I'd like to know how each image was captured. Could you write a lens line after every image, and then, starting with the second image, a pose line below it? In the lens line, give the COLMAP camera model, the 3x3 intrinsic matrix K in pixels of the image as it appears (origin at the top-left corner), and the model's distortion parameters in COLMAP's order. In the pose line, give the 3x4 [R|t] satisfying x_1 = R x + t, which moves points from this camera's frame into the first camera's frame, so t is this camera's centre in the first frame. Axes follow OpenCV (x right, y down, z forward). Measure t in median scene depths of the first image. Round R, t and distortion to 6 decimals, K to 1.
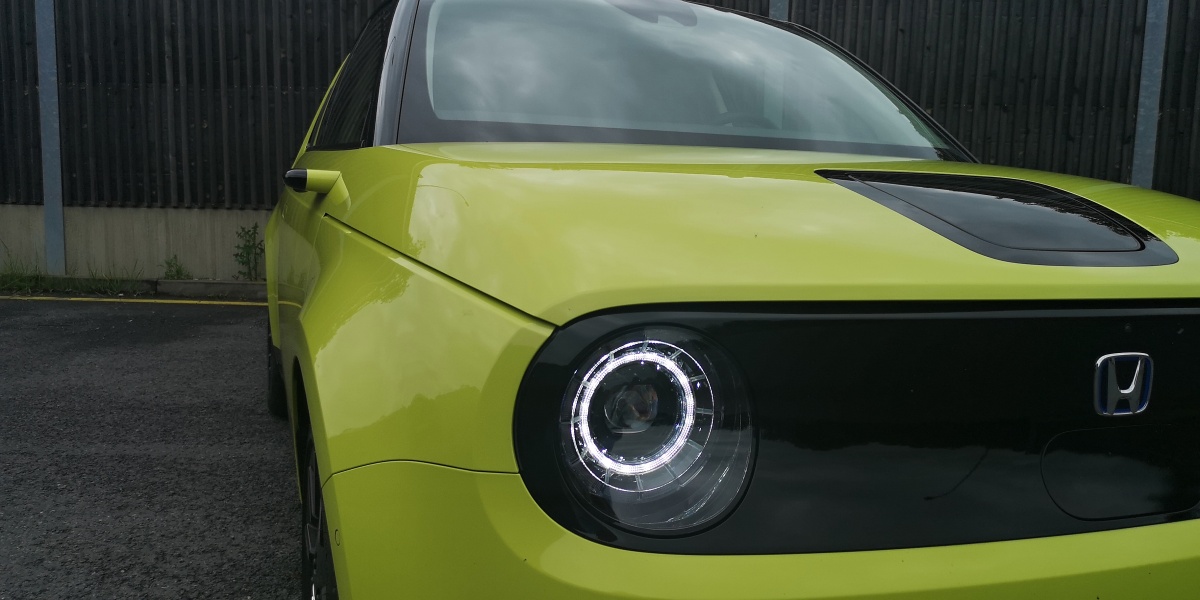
lens RADIAL K [[899.8, 0, 600.9], [0, 899.8, 286.4], [0, 0, 1]] dist [0.050404, -0.030795]
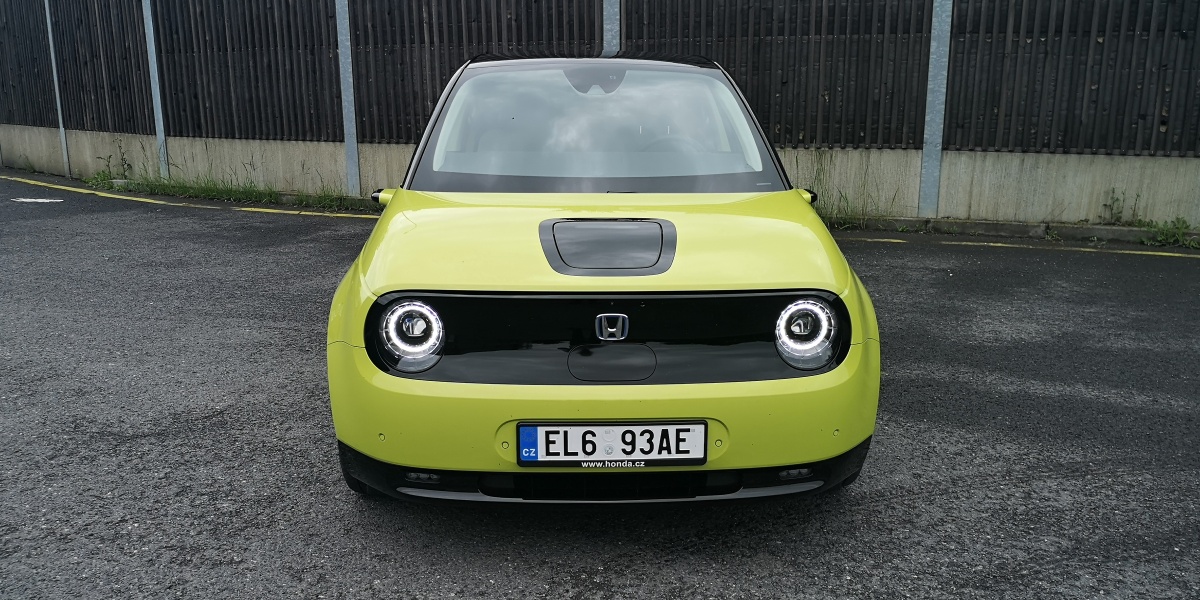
lens RADIAL K [[899.8, 0, 600.9], [0, 899.8, 286.4], [0, 0, 1]] dist [0.050404, -0.030795]
pose [[0.952367, 0.038636, -0.302496, 0.144250], [-0.005259, 0.993875, 0.110385, -0.029634], [0.304909, -0.103536, 0.946737, -0.141236]]
